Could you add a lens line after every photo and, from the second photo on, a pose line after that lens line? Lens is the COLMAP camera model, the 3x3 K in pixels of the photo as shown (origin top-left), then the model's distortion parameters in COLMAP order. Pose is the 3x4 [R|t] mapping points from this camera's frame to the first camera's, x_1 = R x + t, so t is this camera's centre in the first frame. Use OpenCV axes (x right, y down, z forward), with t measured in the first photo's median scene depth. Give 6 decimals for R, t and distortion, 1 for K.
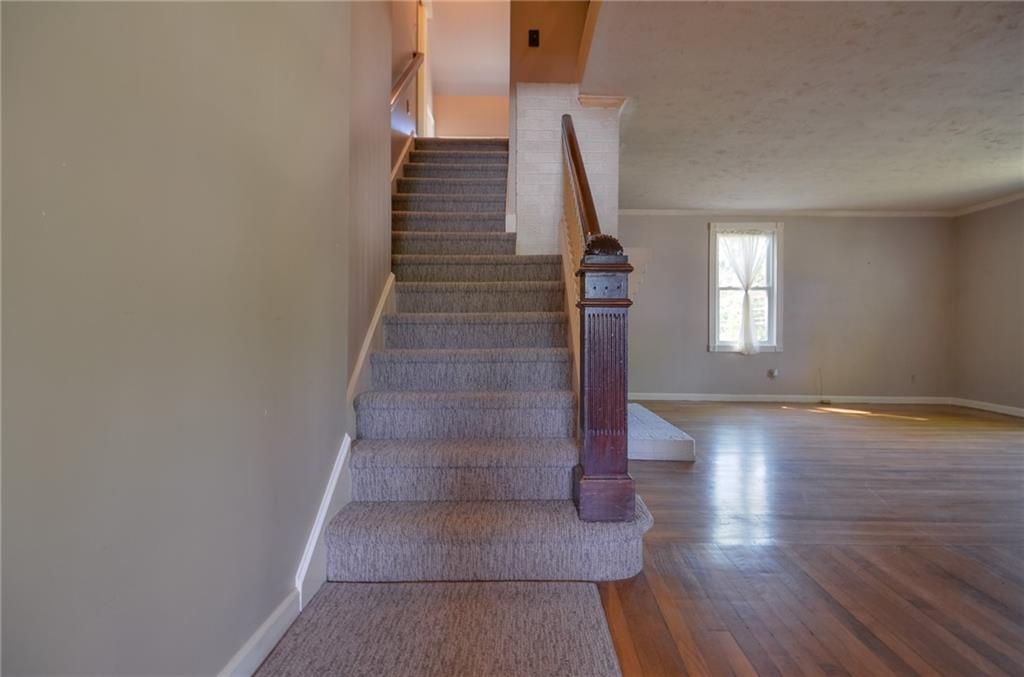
lens RADIAL K [[543.4, 0, 517.6], [0, 543.4, 332.0], [0, 0, 1]] dist [0.034806, -0.041855]
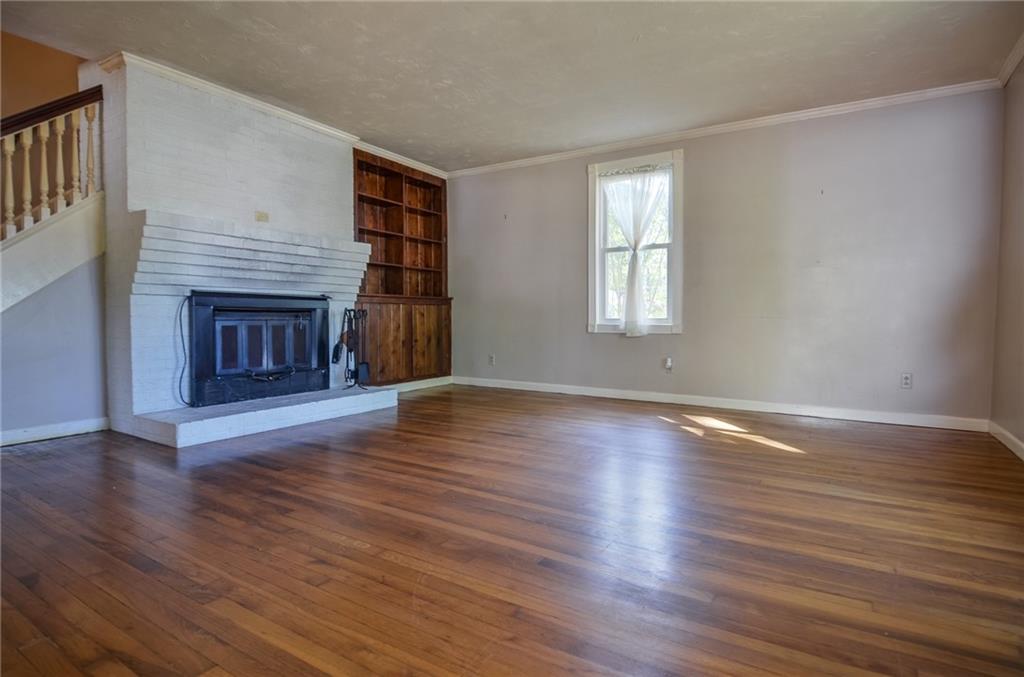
lens RADIAL K [[543.4, 0, 517.6], [0, 543.4, 332.0], [0, 0, 1]] dist [0.034806, -0.041855]
pose [[0.853029, 0.009816, -0.521771, 0.672506], [0.001117, 0.999786, 0.020636, 0.019329], [0.521862, -0.018186, 0.852836, 0.287729]]
